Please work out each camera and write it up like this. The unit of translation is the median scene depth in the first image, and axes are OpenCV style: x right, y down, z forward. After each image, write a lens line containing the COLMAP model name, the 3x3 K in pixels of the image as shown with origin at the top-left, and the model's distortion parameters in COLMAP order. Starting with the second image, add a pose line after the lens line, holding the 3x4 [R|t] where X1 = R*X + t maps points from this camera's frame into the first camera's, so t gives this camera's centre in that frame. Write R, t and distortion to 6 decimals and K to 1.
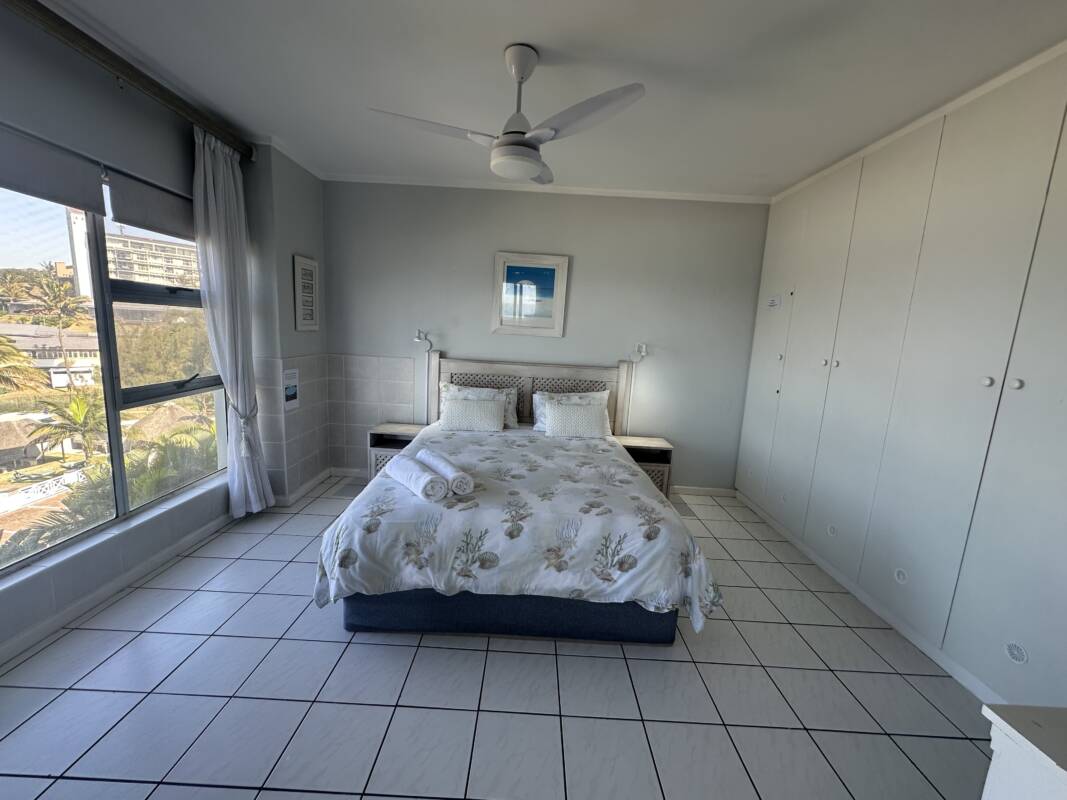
lens RADIAL K [[425.7, 0, 533.0], [0, 425.7, 400.4], [0, 0, 1]] dist [-0.001316, -0.000079]
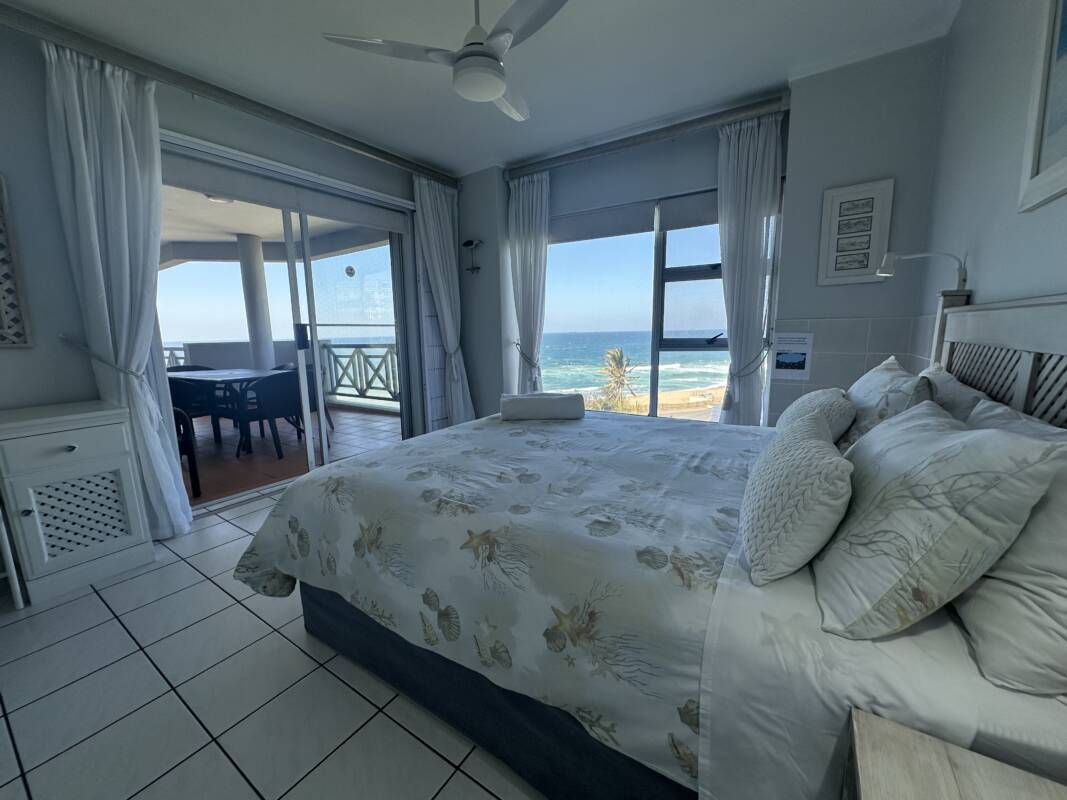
lens RADIAL K [[425.7, 0, 531.7], [0, 425.7, 397.7], [0, 0, 1]] dist [-0.001316, -0.000079]
pose [[-0.549944, 0.092070, -0.830111, 0.551333], [-0.146027, 0.967997, 0.204105, -0.053739], [0.822337, 0.233465, -0.518899, 1.270481]]
